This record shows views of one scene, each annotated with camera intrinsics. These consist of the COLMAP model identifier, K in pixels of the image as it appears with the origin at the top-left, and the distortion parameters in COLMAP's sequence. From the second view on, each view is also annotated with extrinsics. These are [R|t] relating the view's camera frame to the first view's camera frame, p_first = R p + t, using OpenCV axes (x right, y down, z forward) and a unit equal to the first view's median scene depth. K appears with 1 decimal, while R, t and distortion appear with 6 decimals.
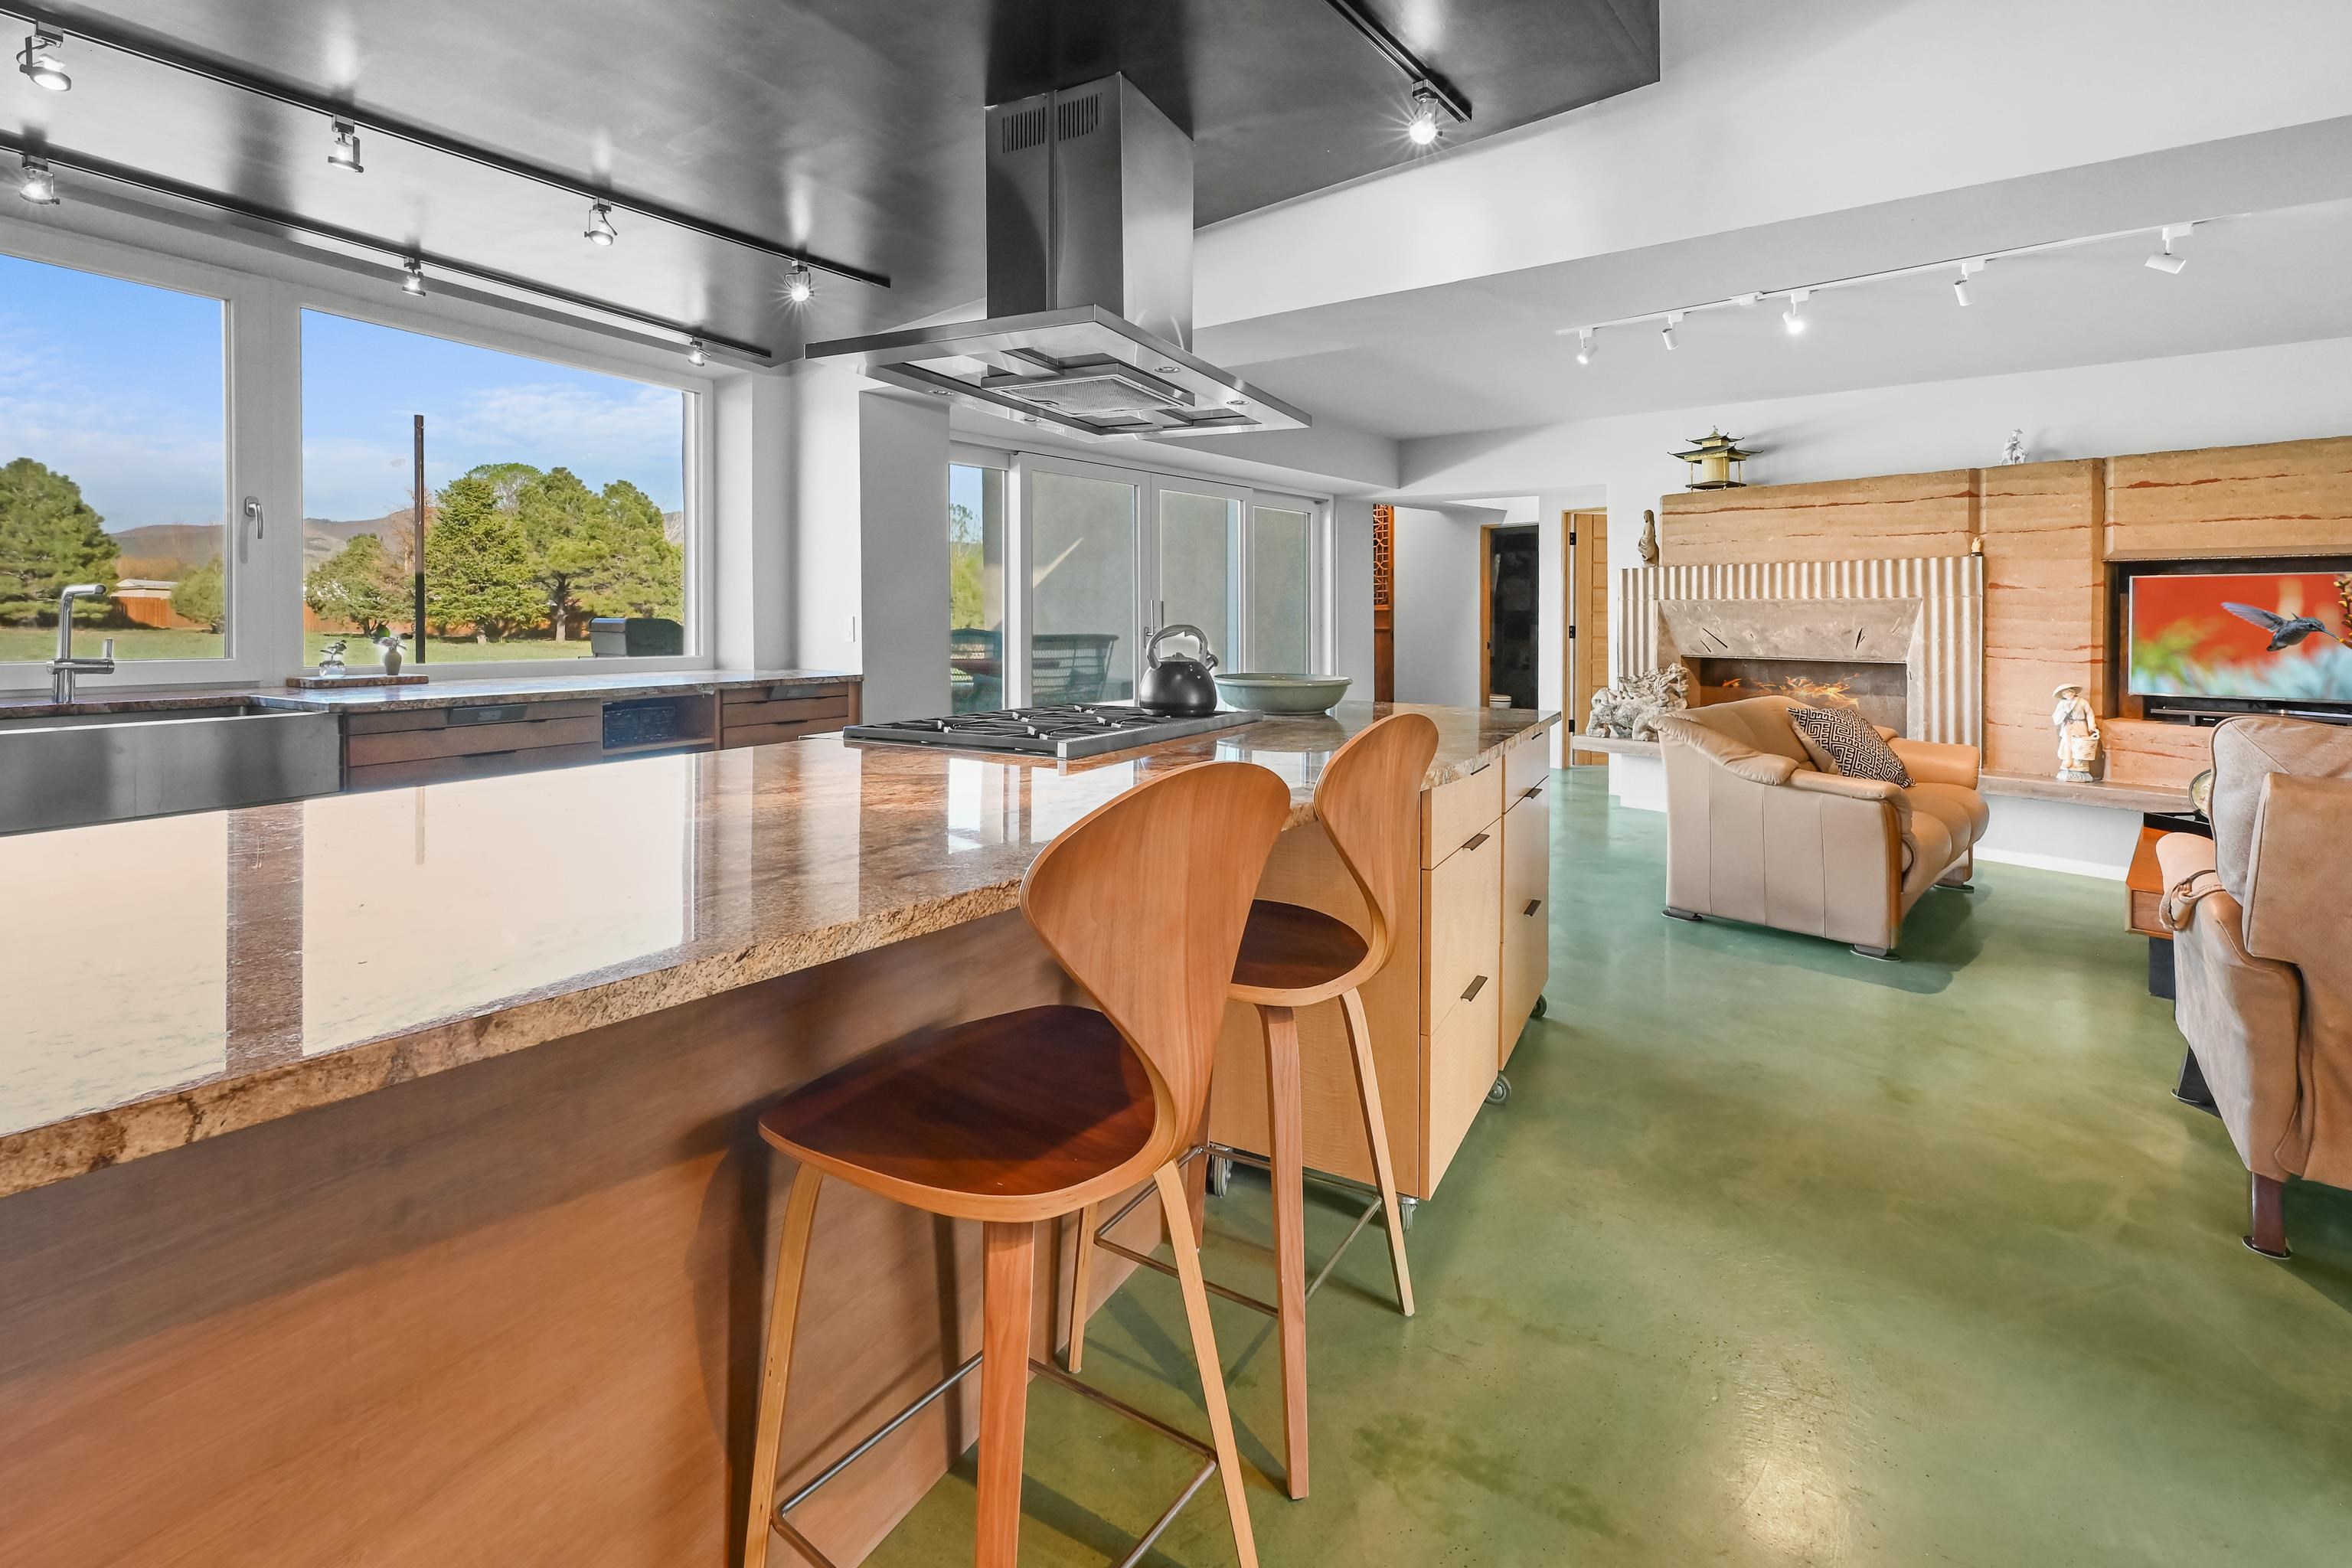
lens RADIAL K [[1058.1, 0, 1212.4], [0, 1058.1, 640.3], [0, 0, 1]] dist [-0.003605, 0.001214]
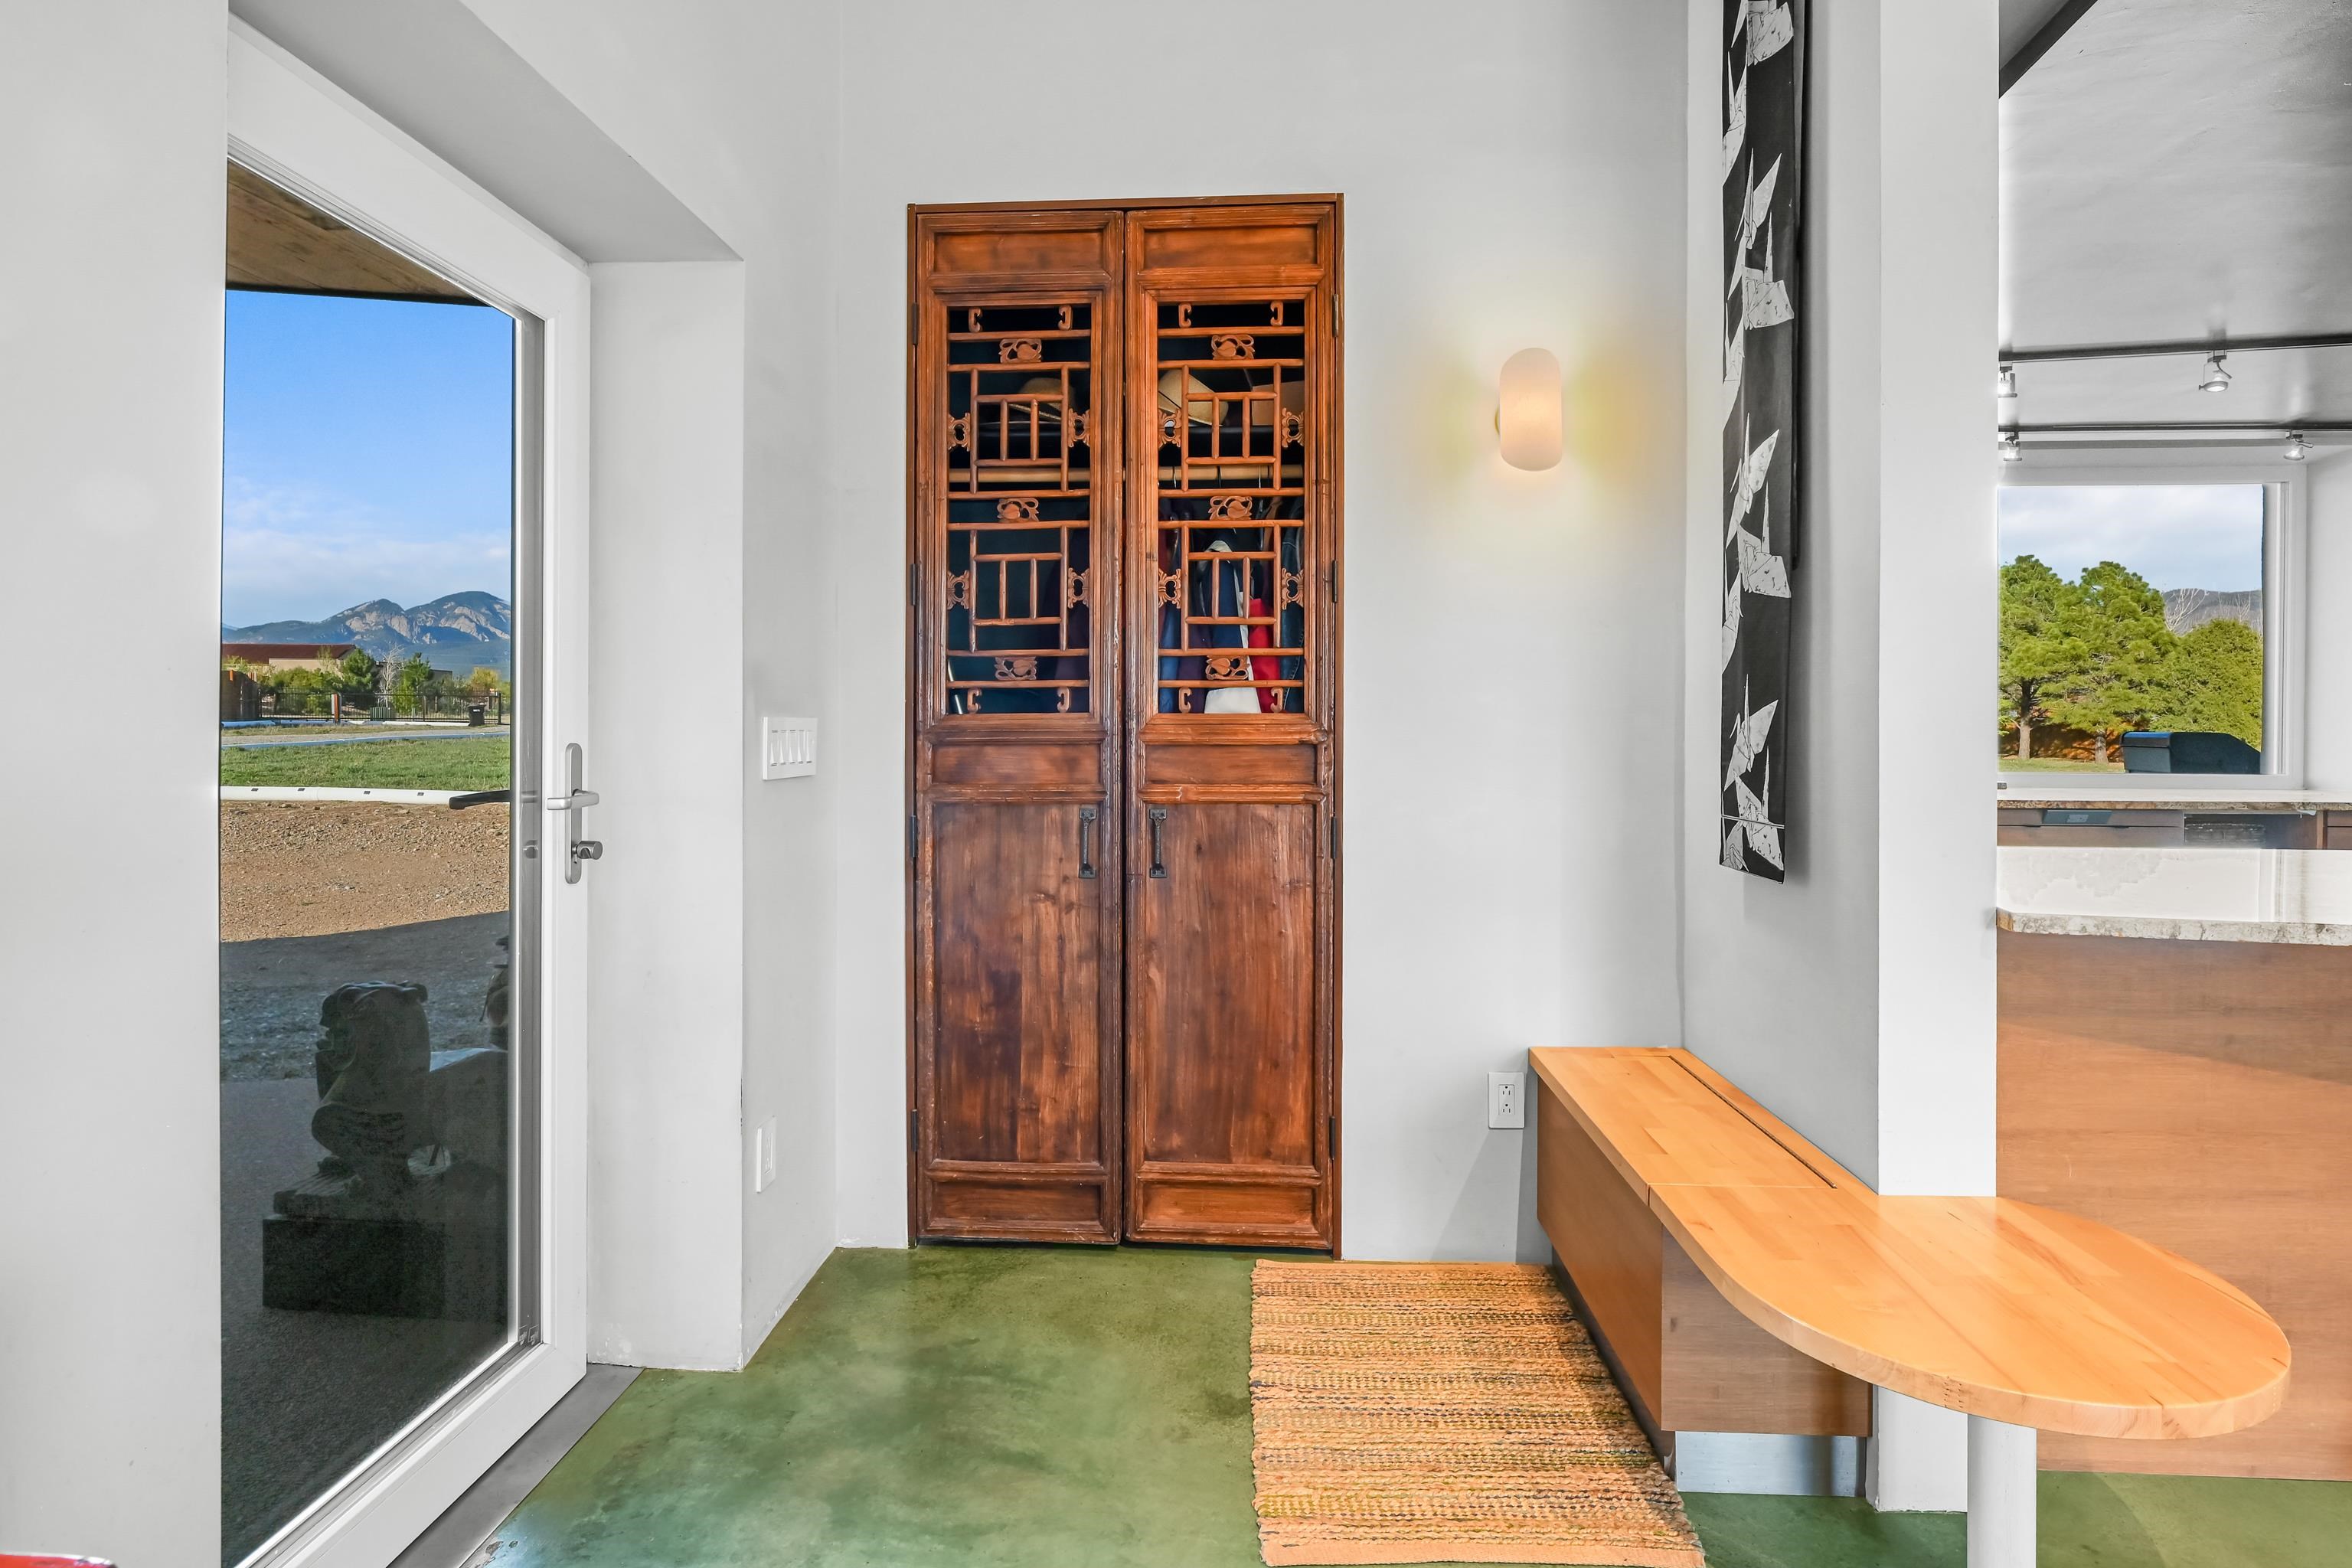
lens RADIAL K [[1211.2, 0, 1162.8], [0, 1211.2, 739.5], [0, 0, 1]] dist [-0.001482, -0.001770]
pose [[0.394341, 0.004068, -0.918955, 0.065781], [-0.017201, 0.999848, -0.002955, 0.003800], [0.918803, 0.016972, 0.394351, -0.223461]]
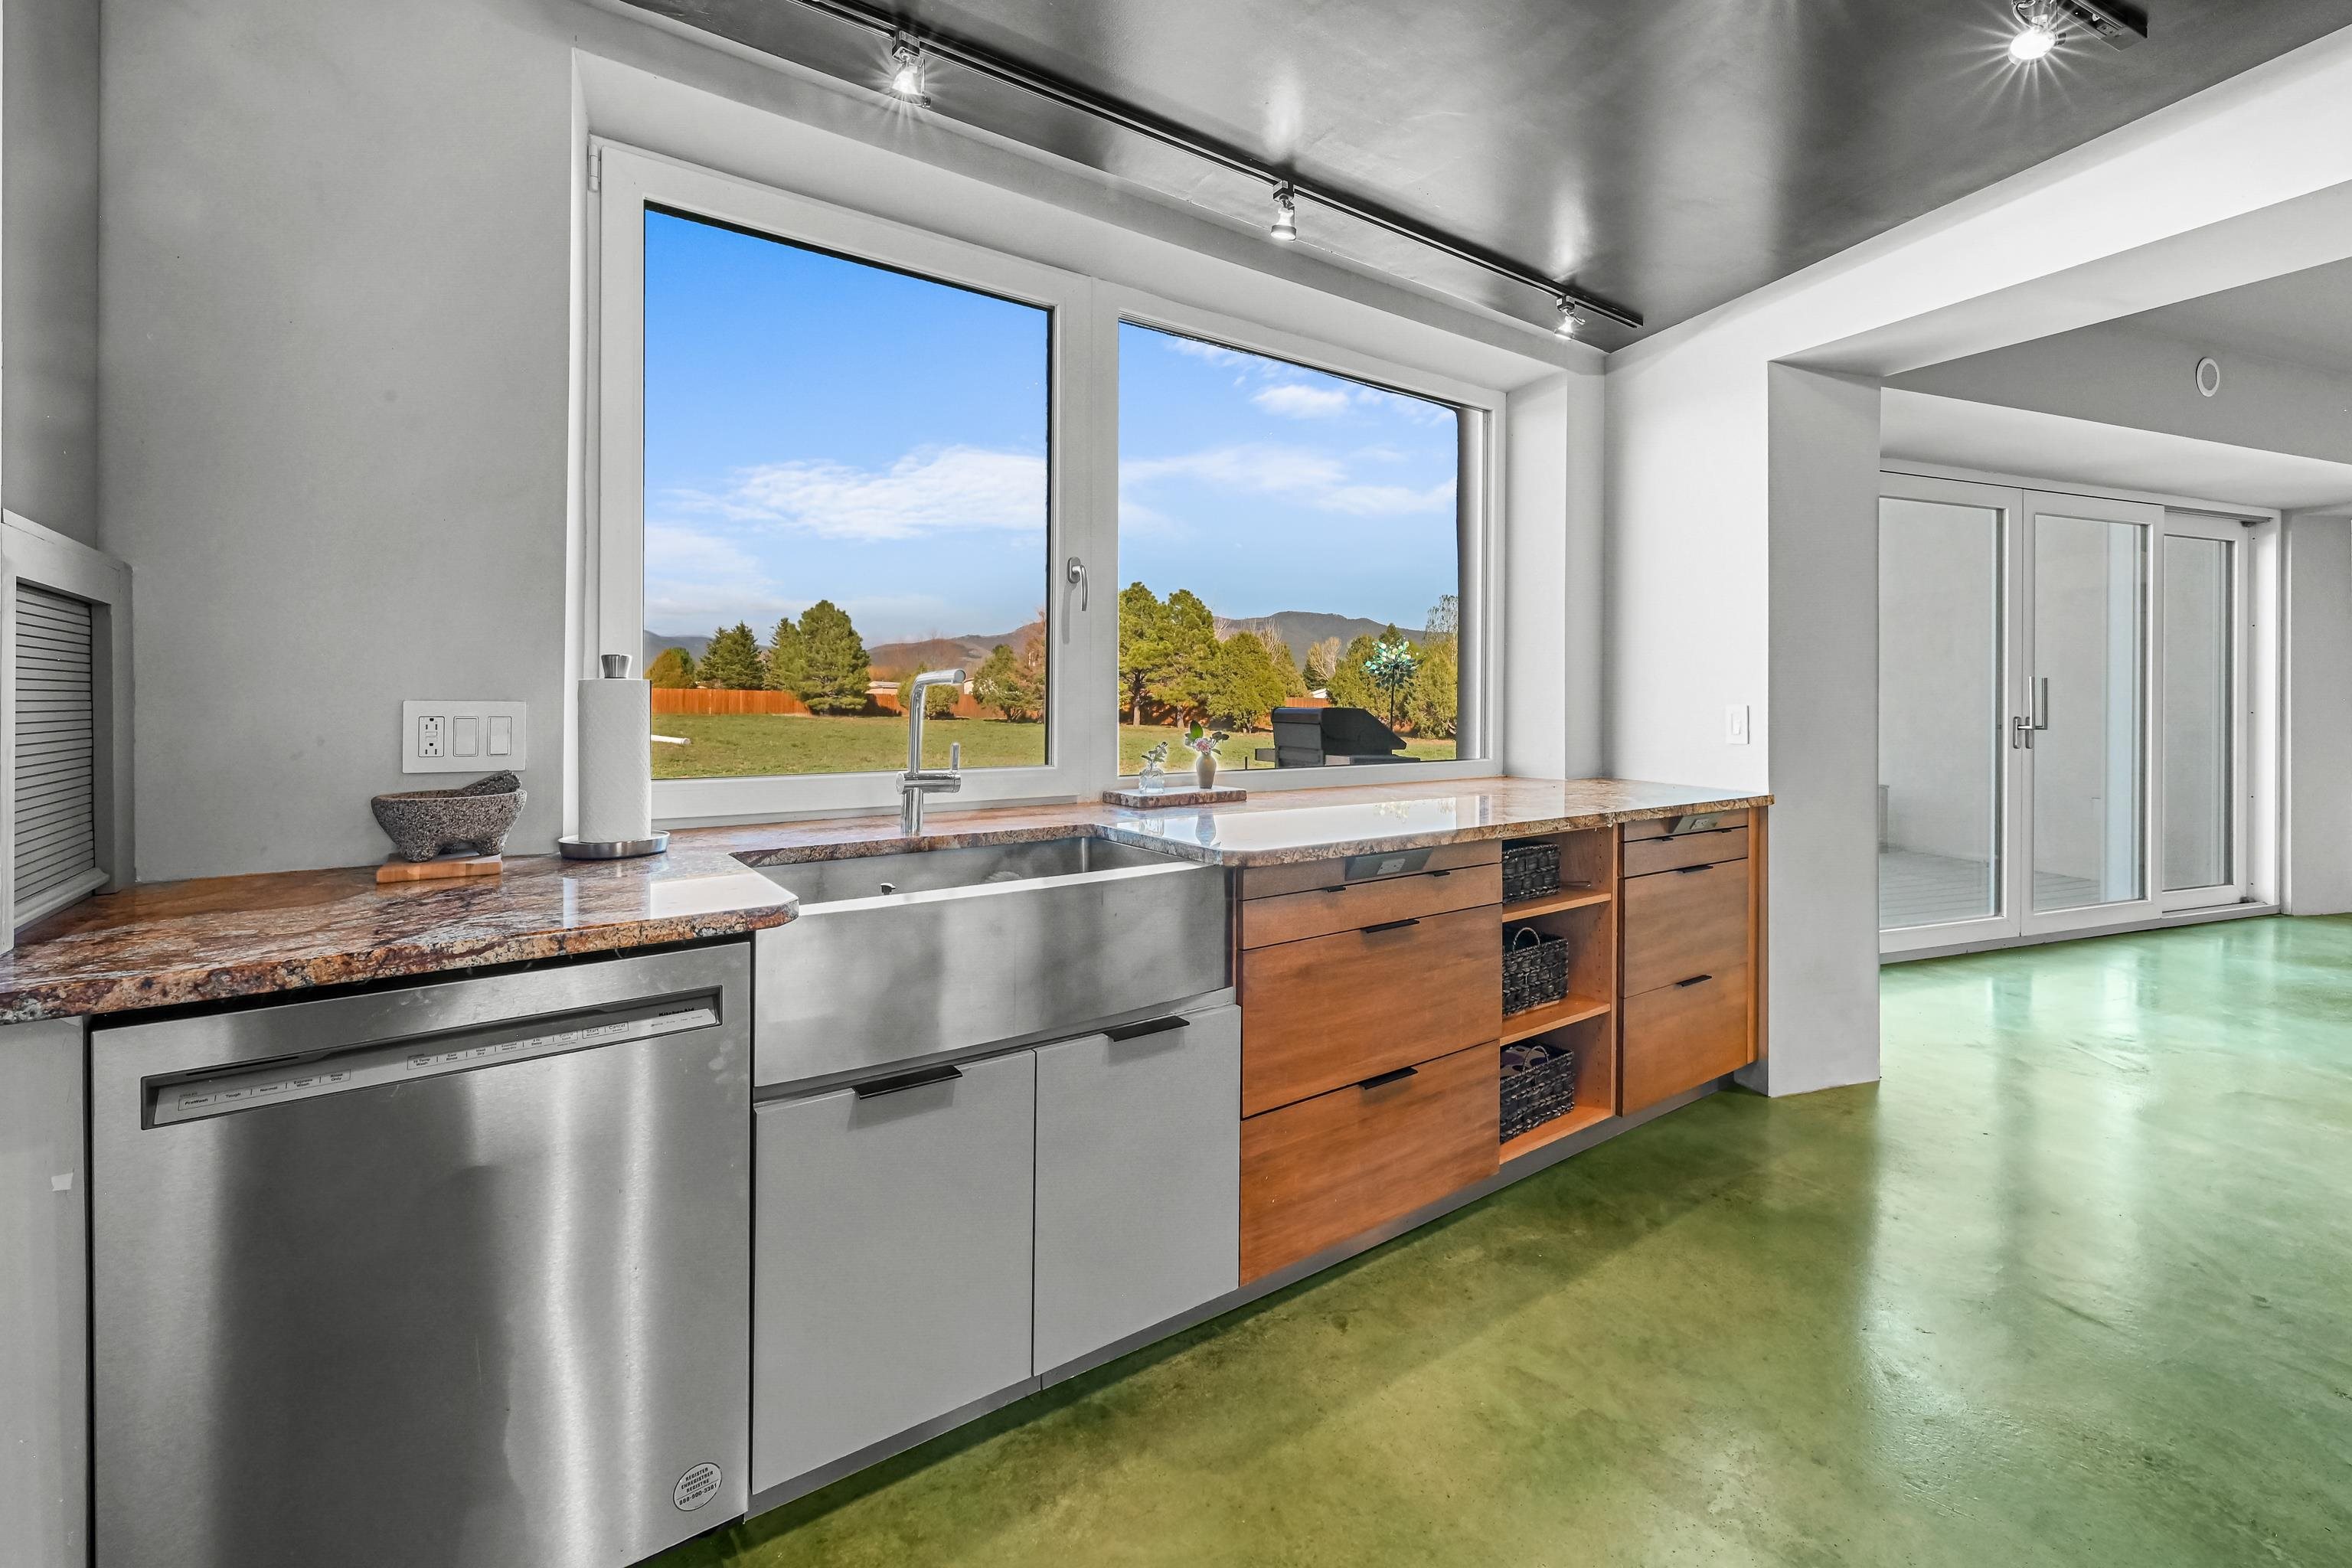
lens RADIAL K [[990.4, 0, 1181.3], [0, 990.4, 701.8], [0, 0, 1]] dist [-0.001088, 0.000290]
pose [[0.879548, -0.008799, -0.475730, -0.271858], [-0.002105, 0.999747, -0.022383, -0.007837], [0.475806, 0.020688, 0.879307, 0.219915]]
